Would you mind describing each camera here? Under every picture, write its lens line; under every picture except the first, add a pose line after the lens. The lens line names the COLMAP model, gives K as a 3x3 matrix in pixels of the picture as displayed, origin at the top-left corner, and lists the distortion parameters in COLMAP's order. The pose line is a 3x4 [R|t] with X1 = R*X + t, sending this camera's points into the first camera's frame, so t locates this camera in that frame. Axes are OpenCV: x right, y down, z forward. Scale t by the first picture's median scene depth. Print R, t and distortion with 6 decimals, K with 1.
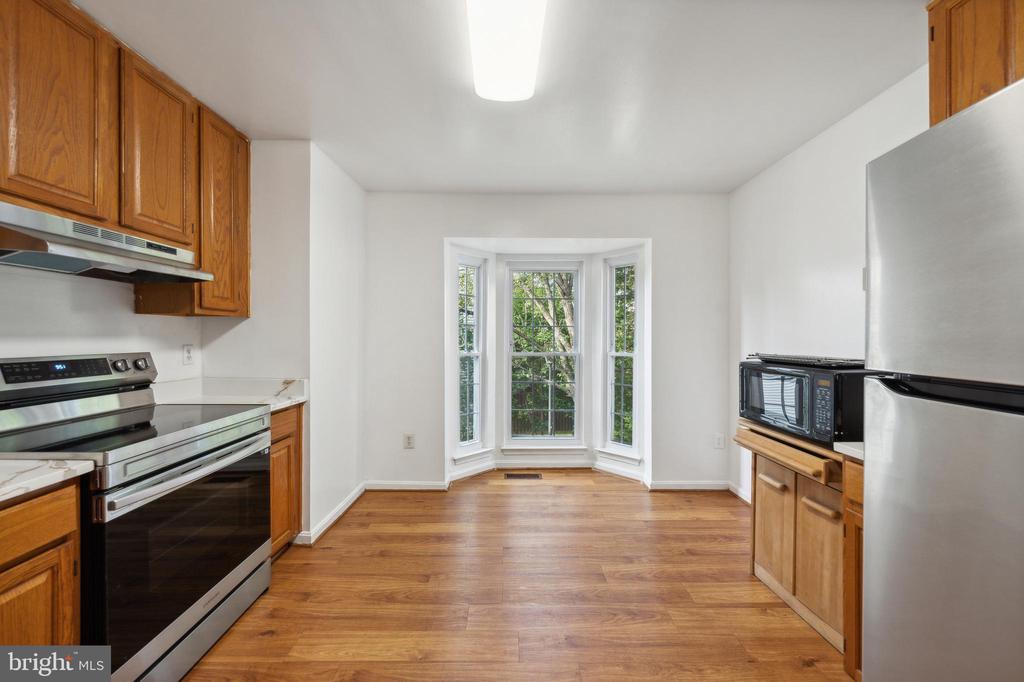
lens RADIAL K [[369.1, 0, 512.0], [0, 369.1, 341.0], [0, 0, 1]] dist [-0.001006, -0.000036]
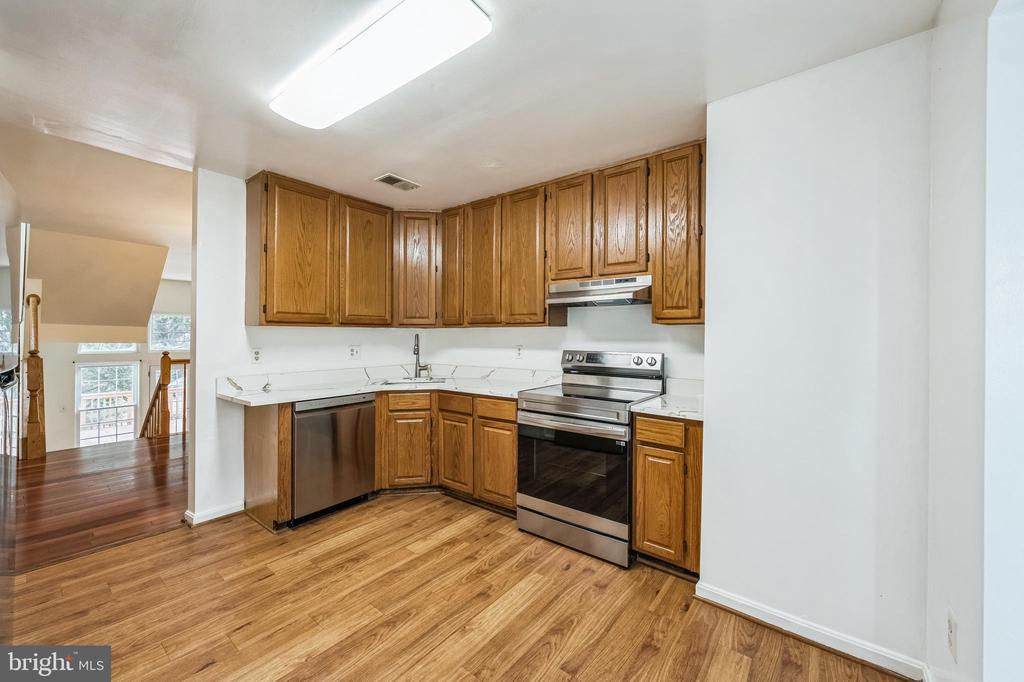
lens RADIAL K [[406.2, 0, 518.9], [0, 406.2, 338.8], [0, 0, 1]] dist [-0.000552, -0.000173]
pose [[-0.627334, -0.001687, -0.778748, 0.554695], [-0.010781, 0.999921, 0.006519, -0.029995], [0.778675, 0.012485, -0.627303, 1.693688]]
